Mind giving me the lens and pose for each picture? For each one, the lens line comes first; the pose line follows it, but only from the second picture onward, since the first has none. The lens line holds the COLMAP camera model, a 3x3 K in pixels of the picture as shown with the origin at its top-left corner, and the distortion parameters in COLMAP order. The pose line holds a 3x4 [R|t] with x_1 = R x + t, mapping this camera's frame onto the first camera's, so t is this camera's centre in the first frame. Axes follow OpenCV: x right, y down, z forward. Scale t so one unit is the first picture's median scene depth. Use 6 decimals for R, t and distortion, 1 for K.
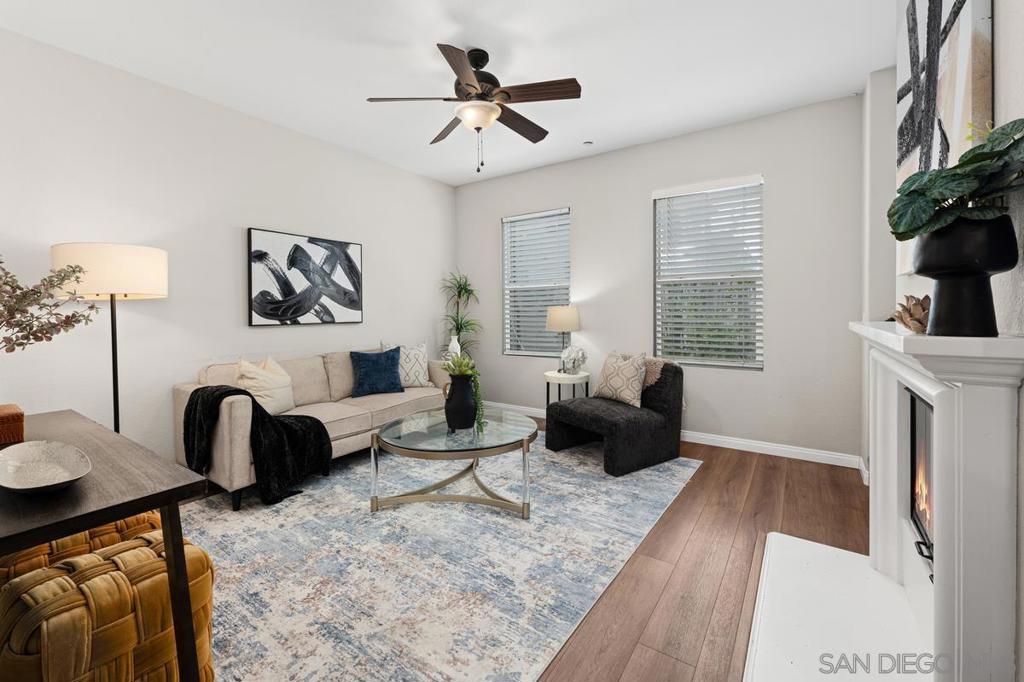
lens RADIAL K [[431.2, 0, 512.4], [0, 431.2, 312.6], [0, 0, 1]] dist [-0.000706, -0.000107]
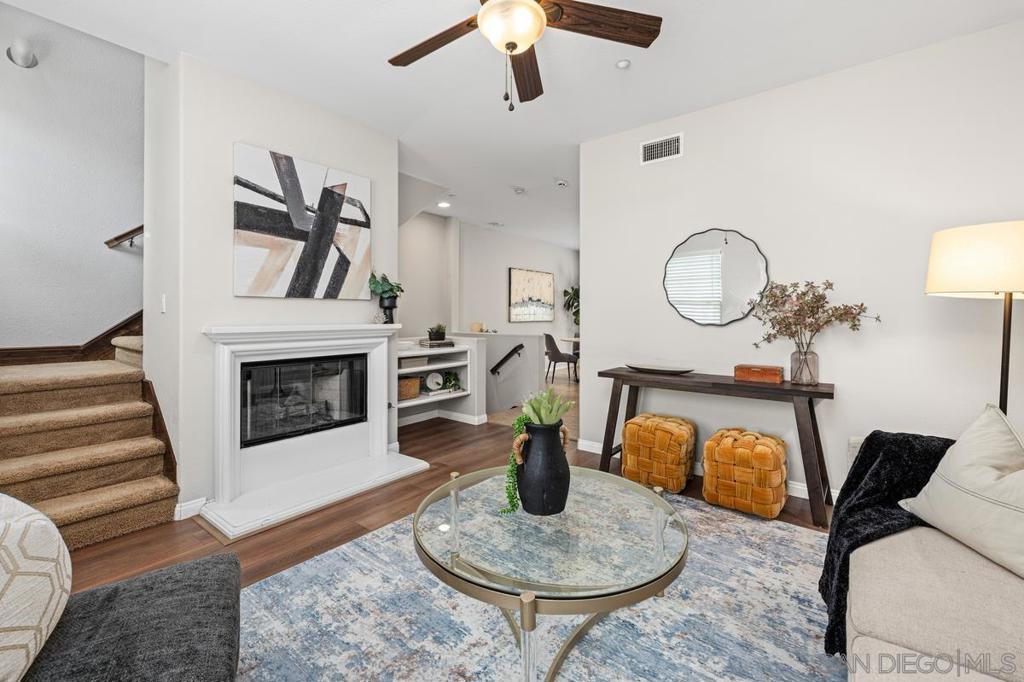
lens RADIAL K [[431.2, 0, 512.4], [0, 431.2, 312.6], [0, 0, 1]] dist [-0.000706, -0.000107]
pose [[-0.998480, 0.006410, 0.054749, -0.139268], [0.006320, 0.999978, -0.001819, -0.012217], [-0.054759, -0.001470, -0.998499, 2.040144]]
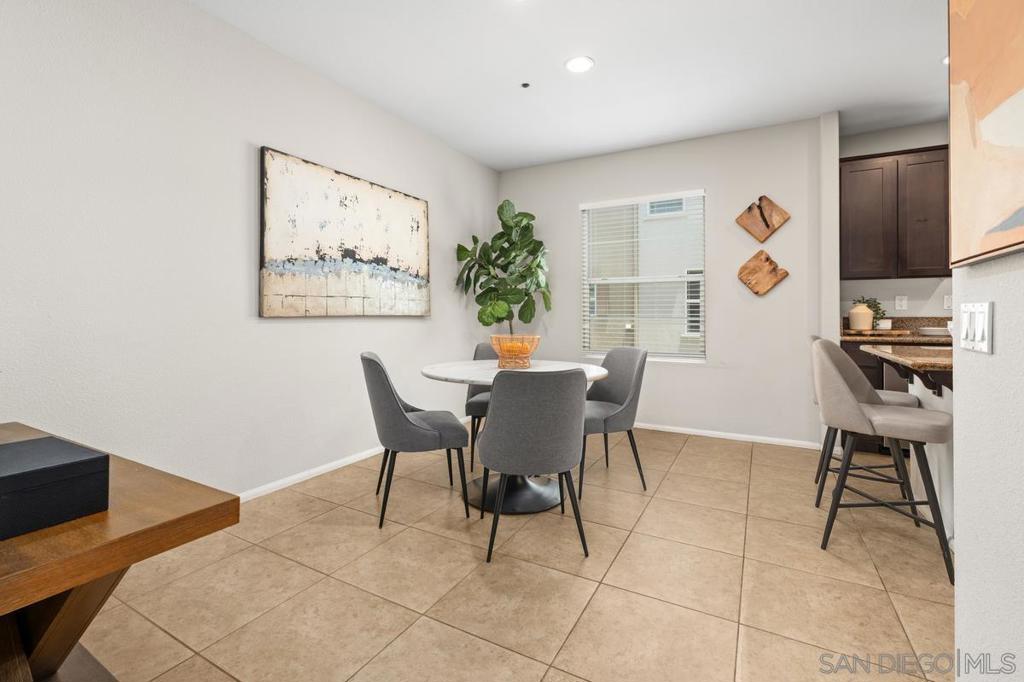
lens RADIAL K [[455.9, 0, 509.1], [0, 455.9, 309.2], [0, 0, 1]] dist [0.000285, 0.000045]
pose [[-0.996162, 0.004708, -0.087407, -0.480929], [0.005287, 0.999966, -0.006396, 0.050962], [0.087373, -0.006834, -0.996152, -0.356815]]
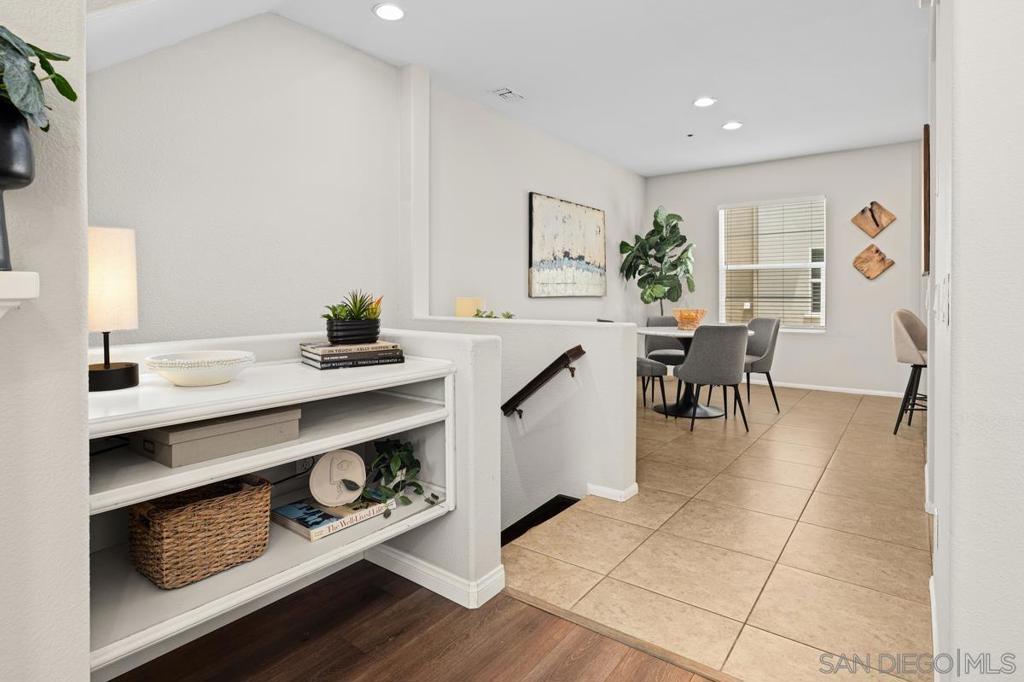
lens RADIAL K [[538.1, 0, 508.8], [0, 538.1, 297.2], [0, 0, 1]] dist [-0.000366, -0.000523]
pose [[-0.998554, 0.008057, 0.053146, 0.056032], [0.008541, 0.999924, 0.008895, 0.039640], [-0.053071, 0.009336, -0.998547, 0.746276]]
